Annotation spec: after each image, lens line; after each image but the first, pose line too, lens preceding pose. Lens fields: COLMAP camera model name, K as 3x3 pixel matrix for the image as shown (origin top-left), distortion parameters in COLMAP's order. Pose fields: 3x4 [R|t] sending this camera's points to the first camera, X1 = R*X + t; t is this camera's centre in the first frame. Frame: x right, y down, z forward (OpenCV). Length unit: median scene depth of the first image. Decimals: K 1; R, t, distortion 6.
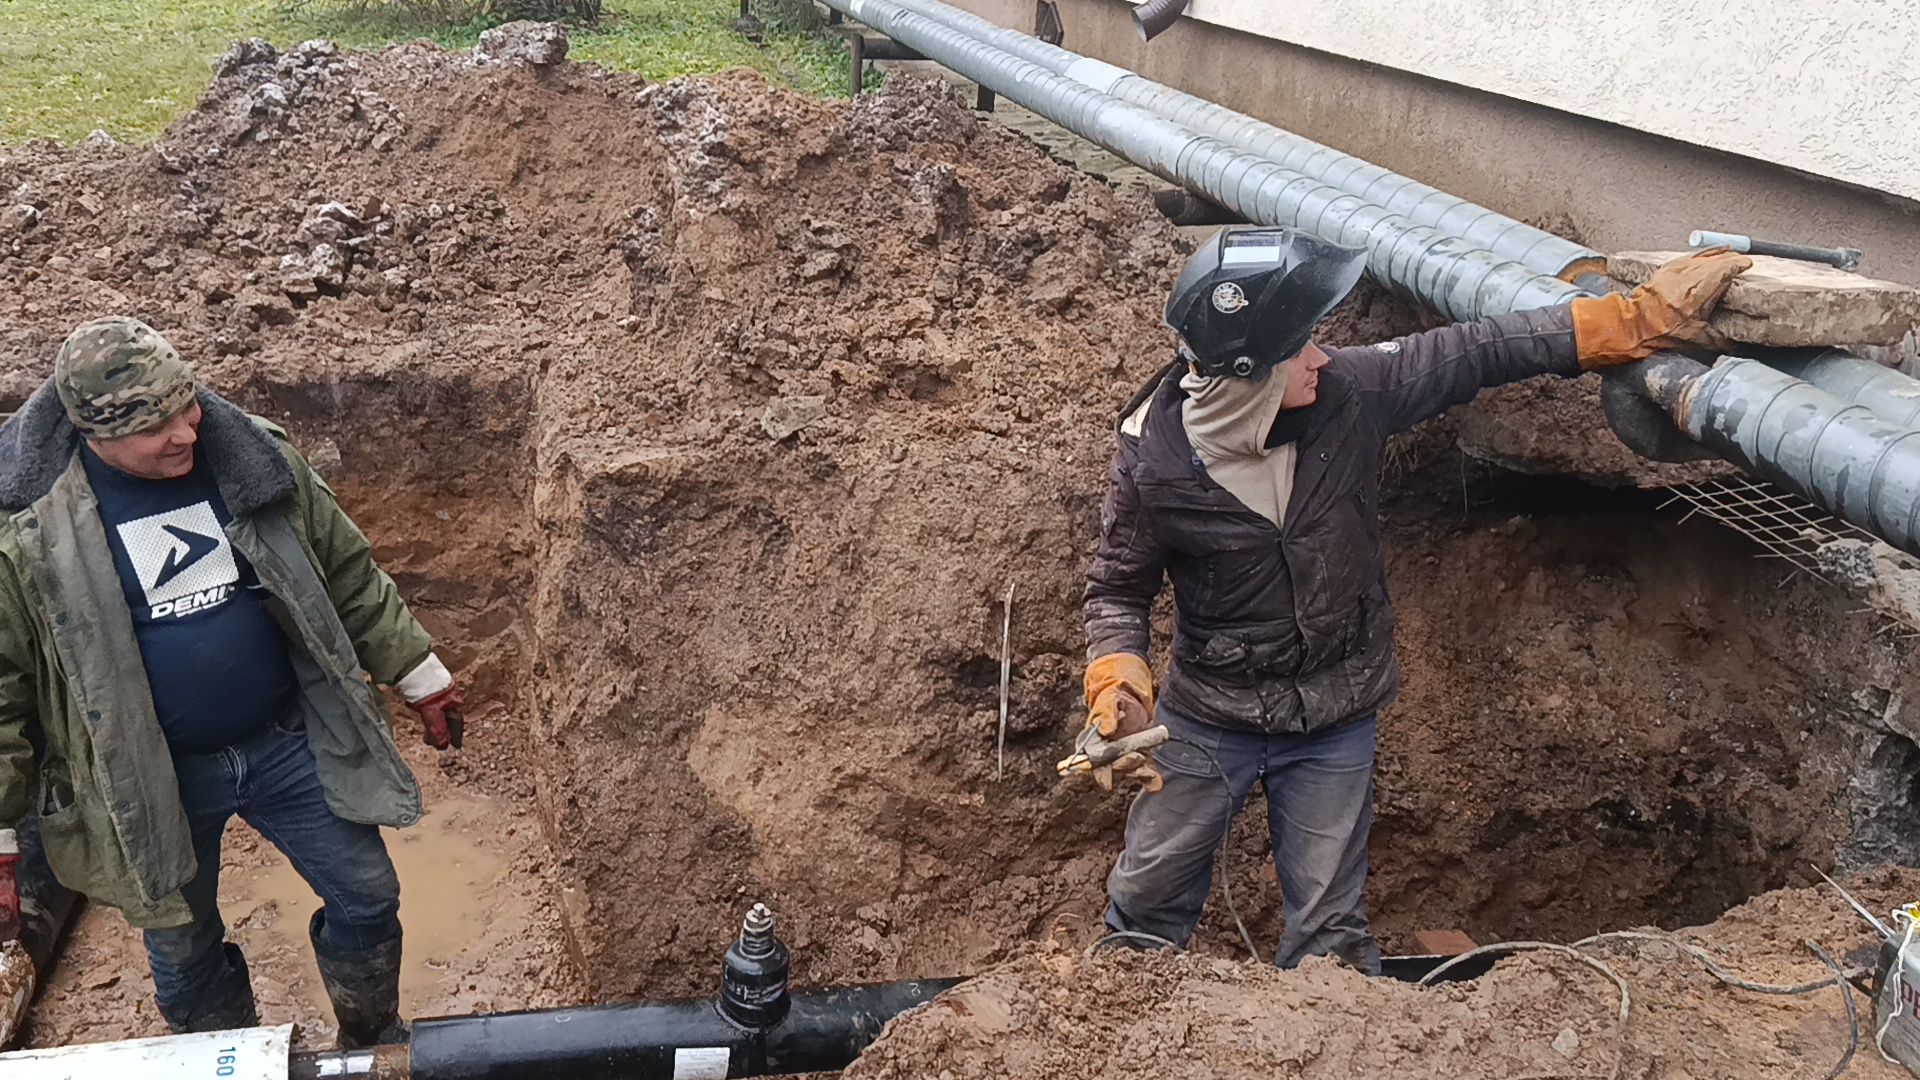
lens RADIAL K [[1701.5, 0, 928.0], [0, 1701.5, 574.2], [0, 0, 1]] dist [0.125130, -0.223941]
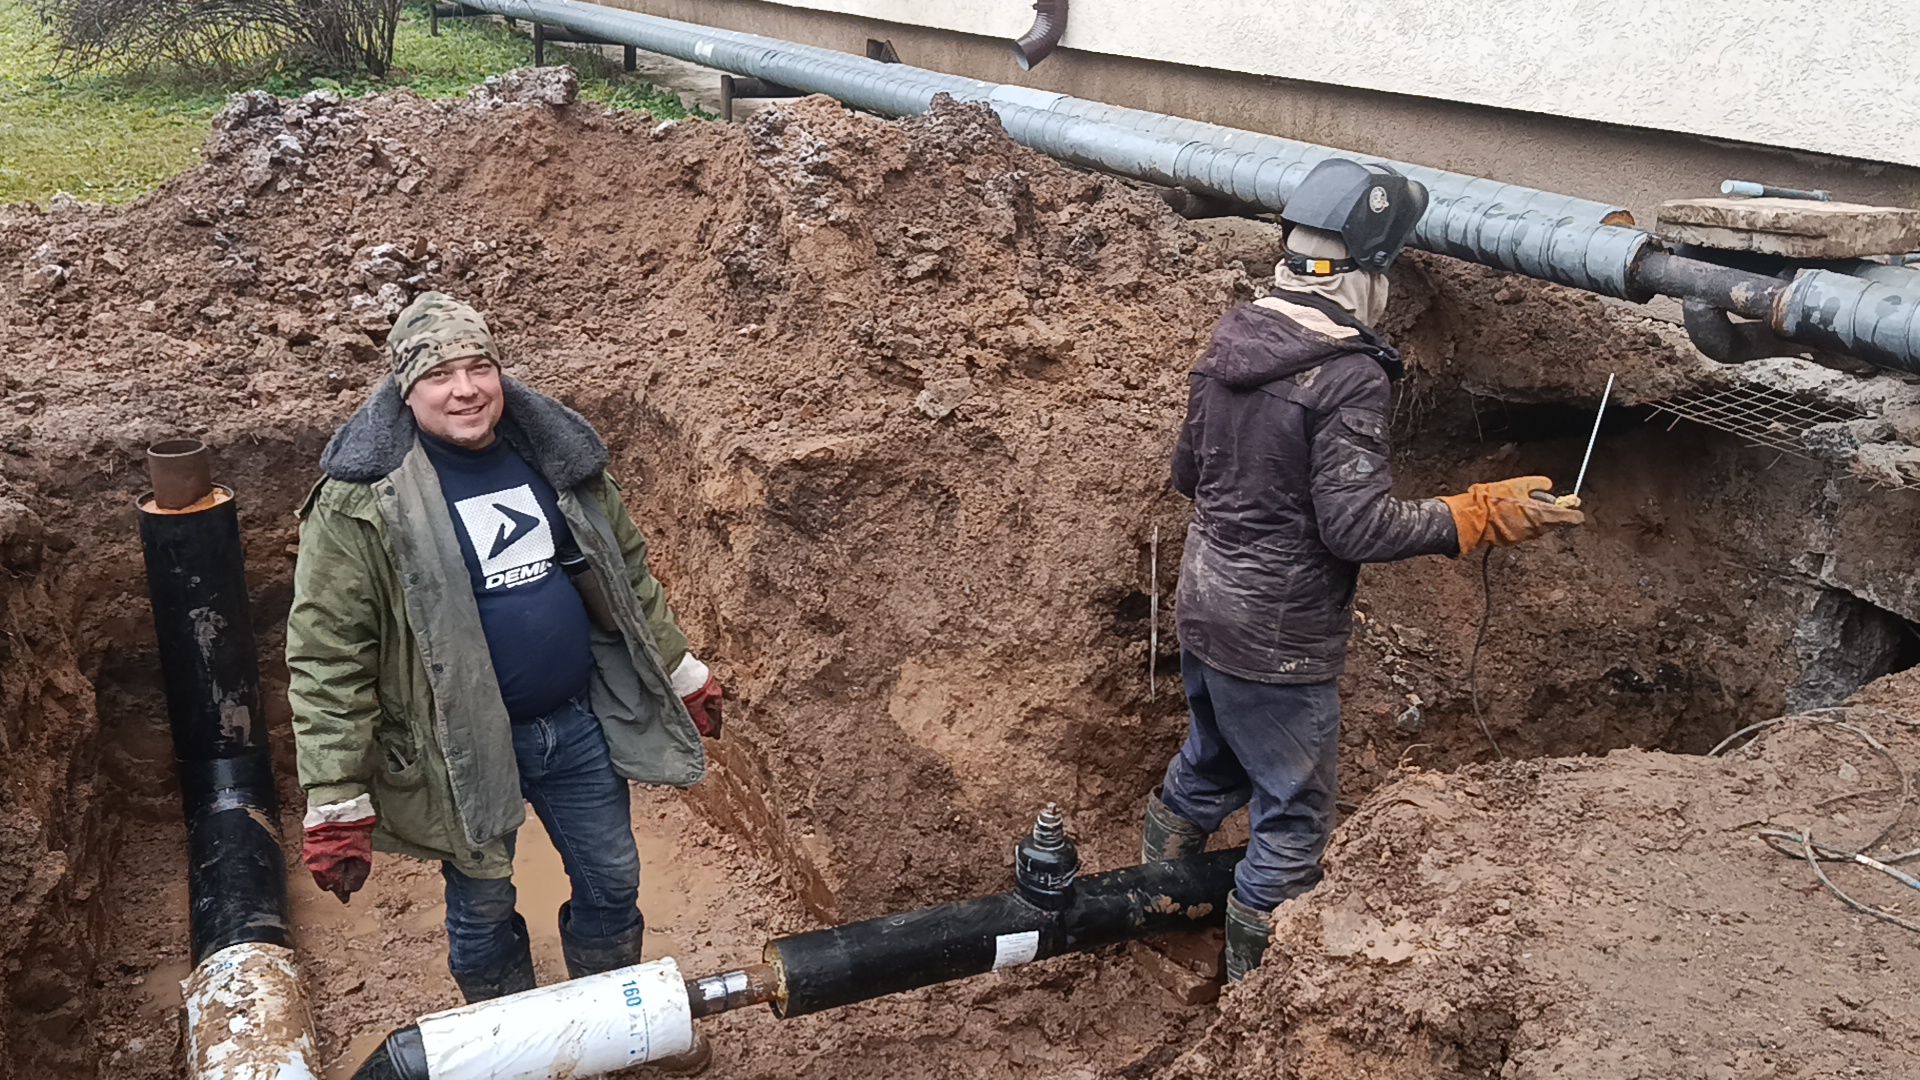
lens RADIAL K [[1709.2, 0, 961.5], [0, 1709.2, 569.5], [0, 0, 1]] dist [0.137575, -0.255327]
pose [[0.975783, -0.093369, 0.197813, -0.276512], [0.099082, 0.994895, -0.019163, 0.039038], [-0.195014, 0.038298, 0.980052, -0.092587]]
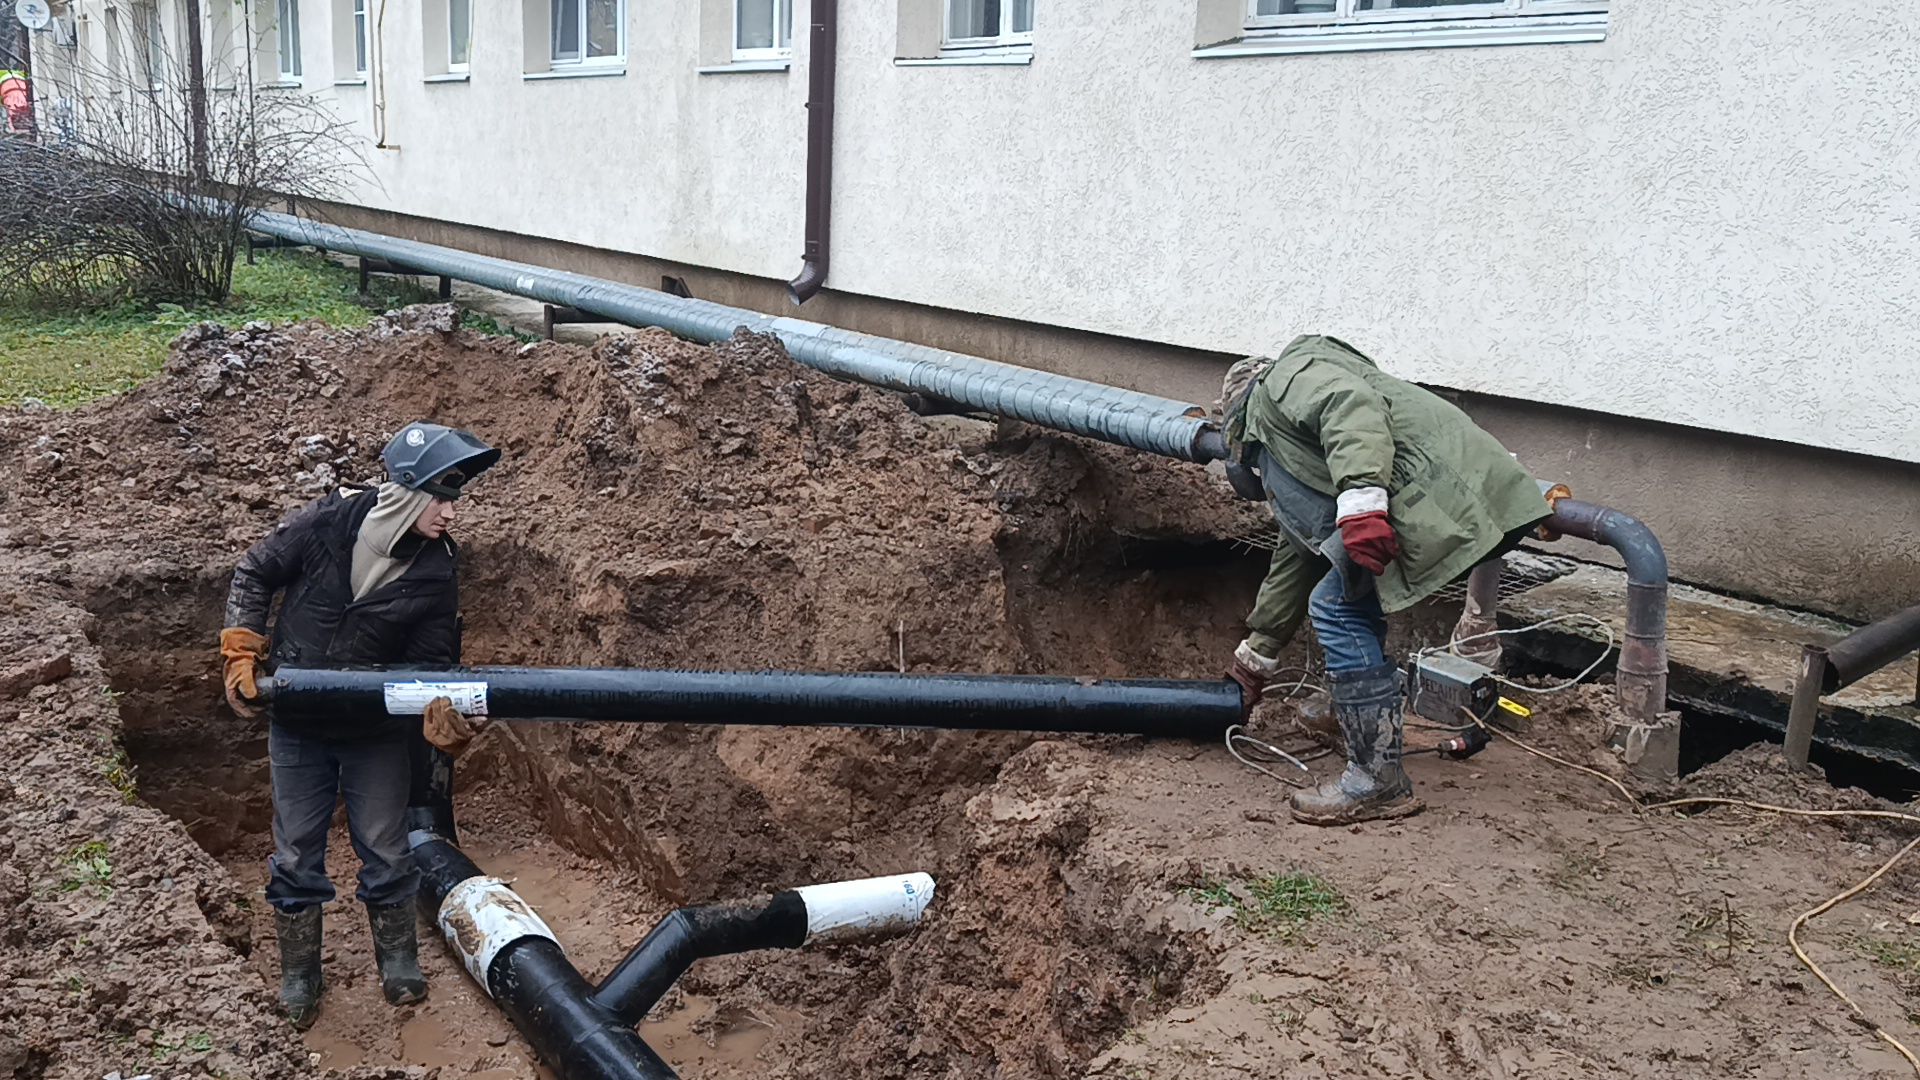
lens RADIAL K [[1689.2, 0, 960.6], [0, 1689.2, 588.3], [0, 0, 1]] dist [0.145443, -0.271550]
pose [[0.937739, -0.087484, 0.336142, -0.398984], [0.131846, 0.984984, -0.111462, 0.147770], [-0.321344, 0.148842, 0.935192, -0.500119]]
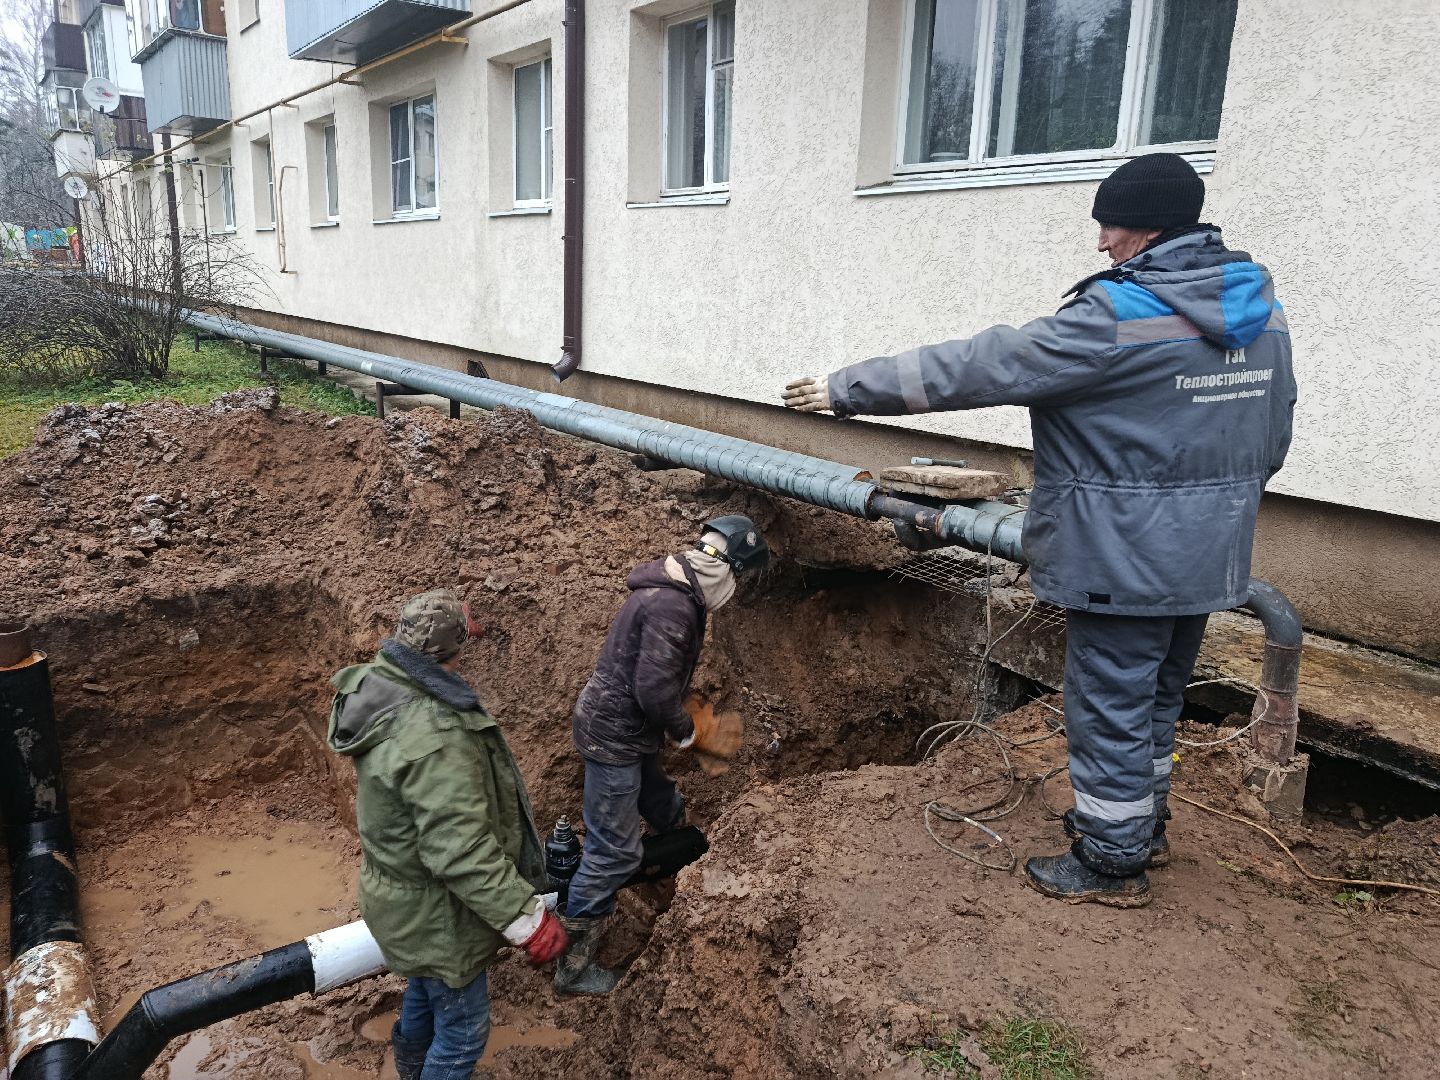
lens RADIAL K [[1027.6, 0, 730.7], [0, 1027.6, 530.9], [0, 0, 1]] dist [0.084226, -0.120235]
pose [[0.920654, -0.090531, 0.379736, -0.256890], [0.145644, 0.982160, -0.118954, 0.028254], [-0.362193, 0.164822, 0.917415, -0.162317]]
